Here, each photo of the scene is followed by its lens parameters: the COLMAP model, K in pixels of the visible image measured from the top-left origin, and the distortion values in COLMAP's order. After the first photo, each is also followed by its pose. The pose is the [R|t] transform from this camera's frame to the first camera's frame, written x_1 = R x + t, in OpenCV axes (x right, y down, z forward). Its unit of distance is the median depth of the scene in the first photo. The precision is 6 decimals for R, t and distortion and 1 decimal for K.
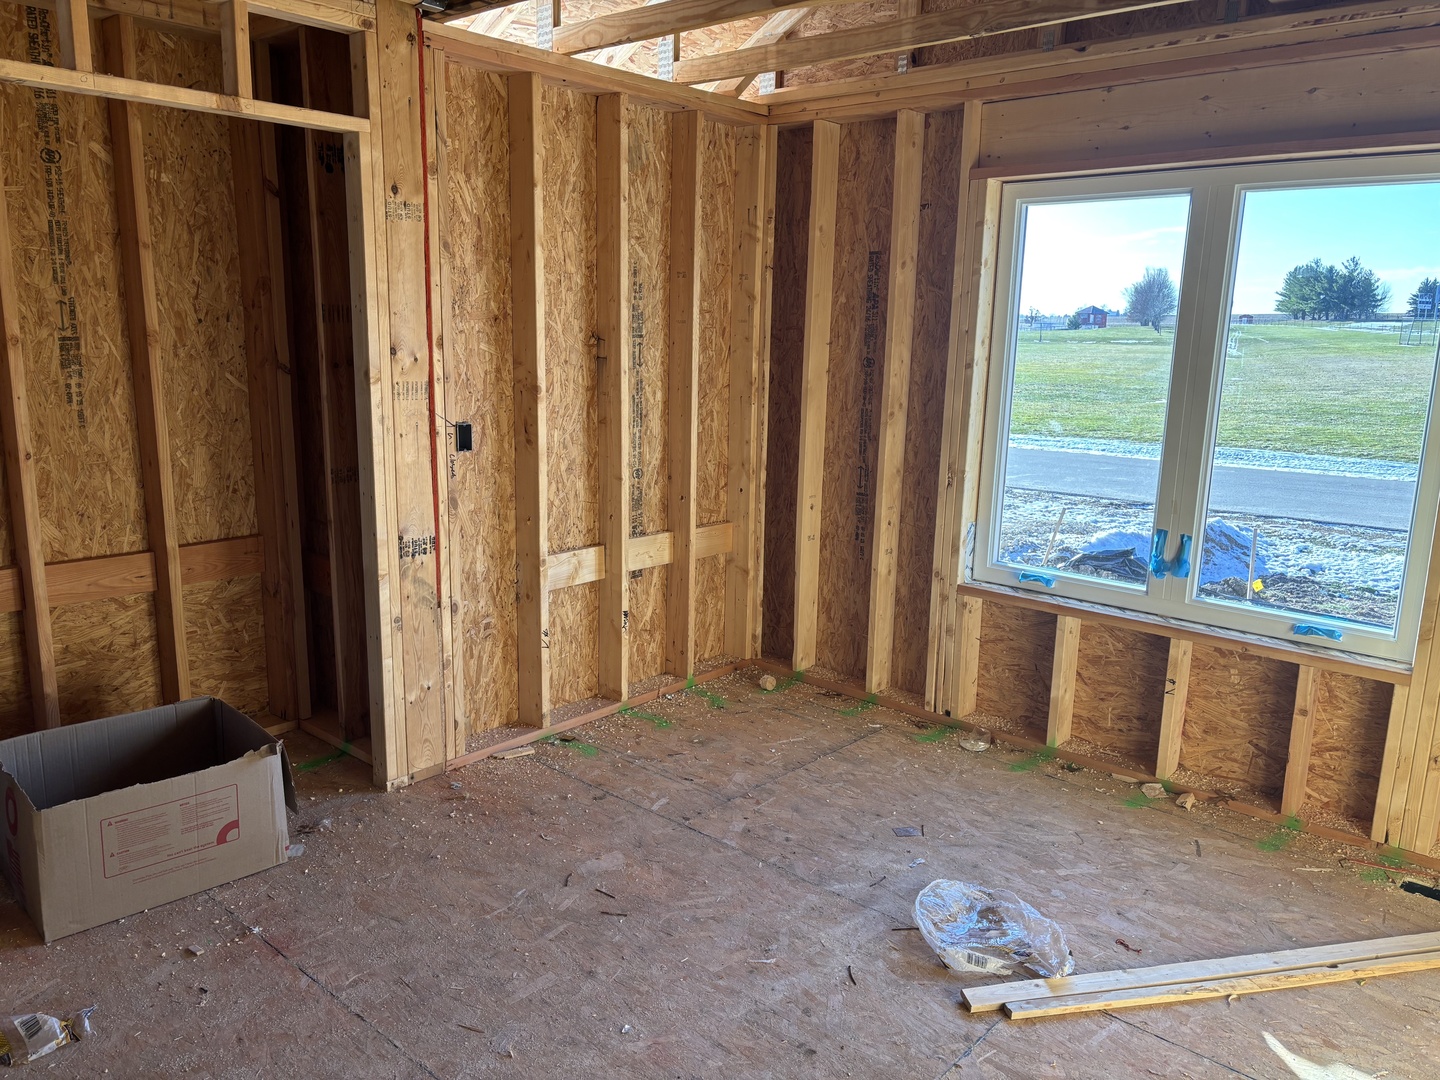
lens RADIAL K [[1075.9, 0, 720.0], [0, 1075.9, 540.0], [0, 0, 1]] dist [0.049646, -0.076675]
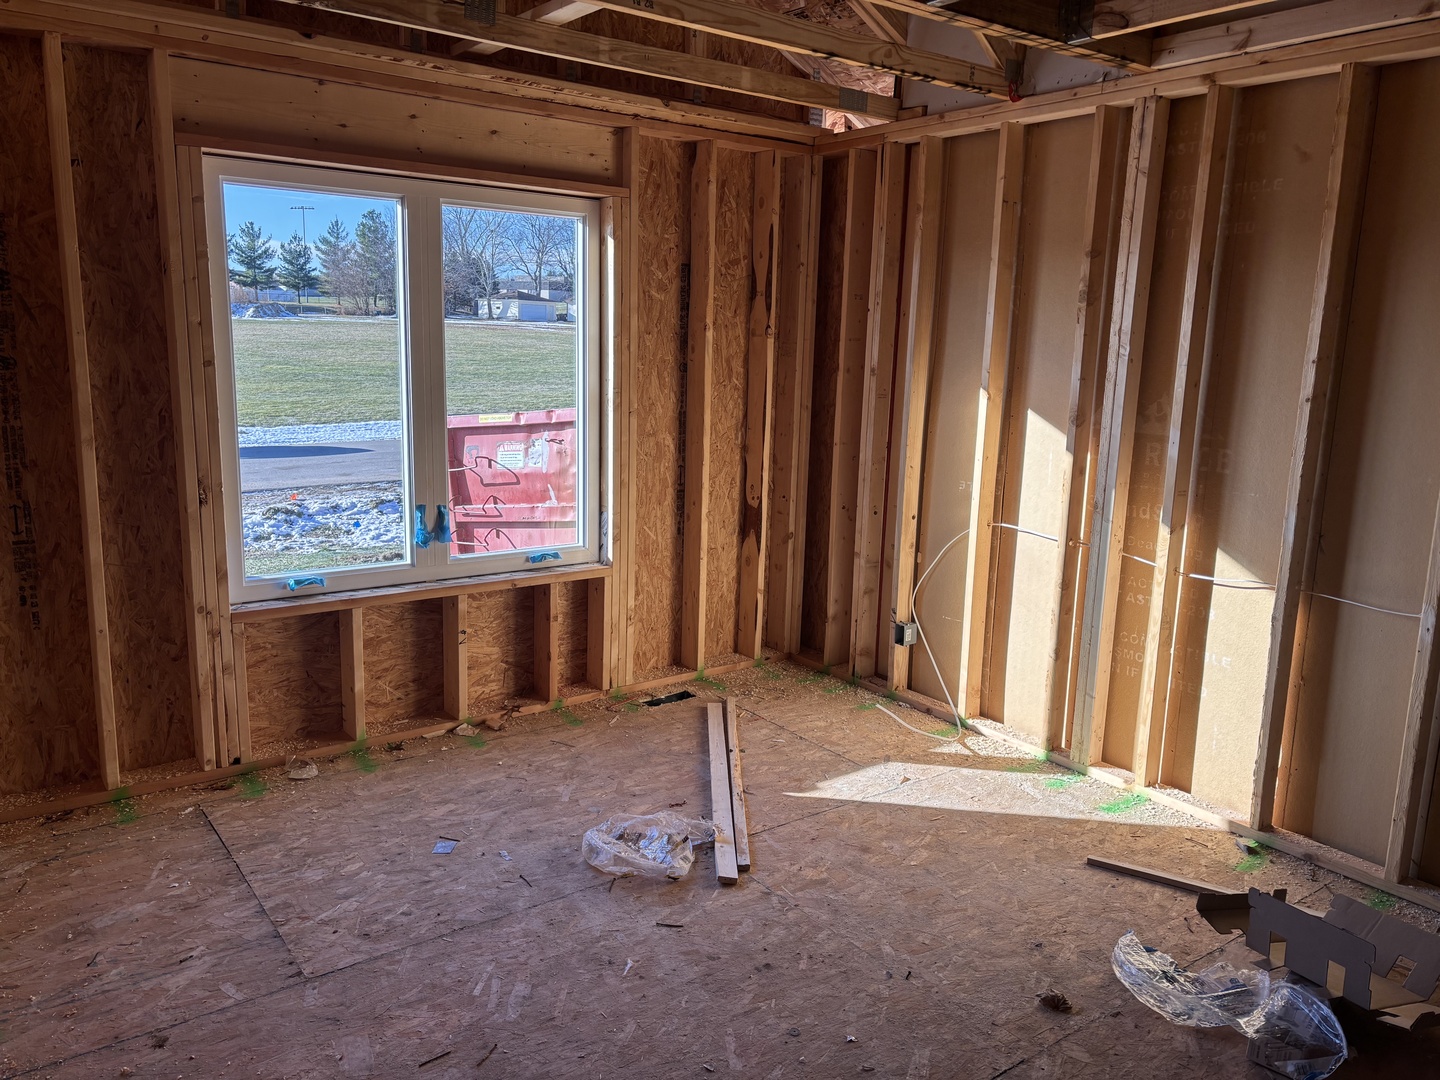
lens RADIAL K [[1092.8, 0, 720.0], [0, 1092.8, 540.0], [0, 0, 1]] dist [0.003355, 0.002977]
pose [[0.178278, -0.197563, 0.963943, -0.586288], [0.167675, 0.971408, 0.168082, -0.105132], [-0.969589, 0.131664, 0.206307, 0.454588]]
